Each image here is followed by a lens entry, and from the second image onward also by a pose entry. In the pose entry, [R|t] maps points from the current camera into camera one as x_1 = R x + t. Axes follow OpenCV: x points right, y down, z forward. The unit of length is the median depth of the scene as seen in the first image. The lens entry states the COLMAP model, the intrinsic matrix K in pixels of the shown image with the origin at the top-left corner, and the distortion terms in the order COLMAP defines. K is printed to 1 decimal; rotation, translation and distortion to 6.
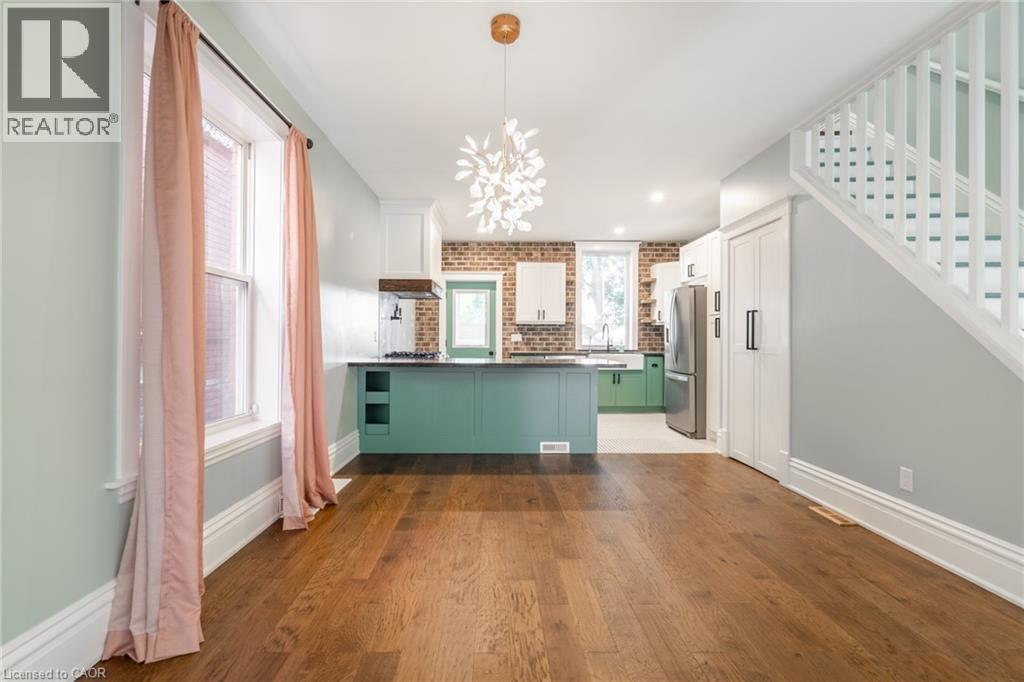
lens RADIAL K [[463.7, 0, 515.2], [0, 463.7, 339.4], [0, 0, 1]] dist [-0.002477, 0.000142]
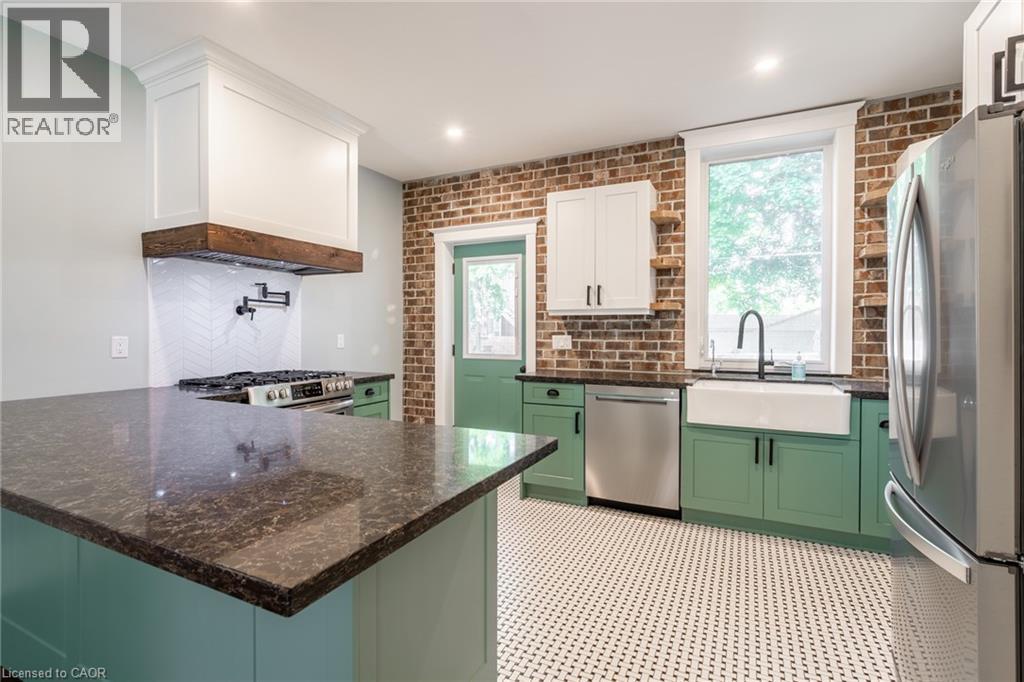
lens RADIAL K [[509.2, 0, 478.0], [0, 509.2, 337.9], [0, 0, 1]] dist [0.000520, 0.000828]
pose [[0.869237, 0.002941, -0.494387, 0.203692], [0.001243, 0.999966, 0.008135, -0.013207], [0.494394, -0.007686, 0.869204, 0.461866]]
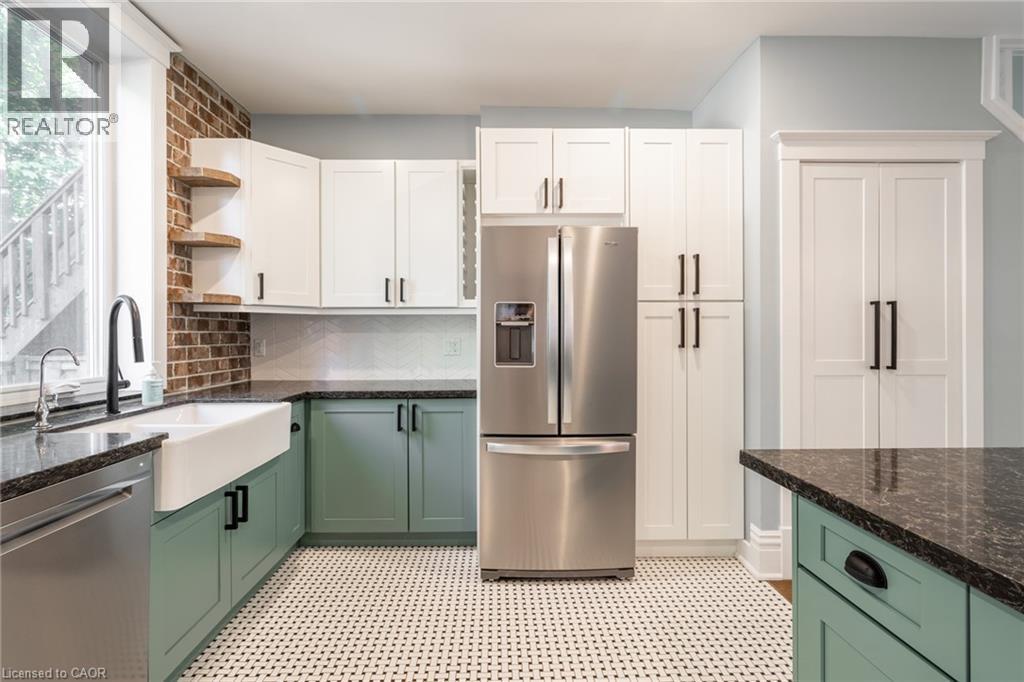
lens RADIAL K [[464.2, 0, 501.9], [0, 464.2, 336.0], [0, 0, 1]] dist [-0.002409, -0.000087]
pose [[0.024712, -0.007548, 0.999666, -0.043536], [0.006026, 0.999954, 0.007401, -0.013712], [-0.999676, 0.005841, 0.024756, 0.778938]]
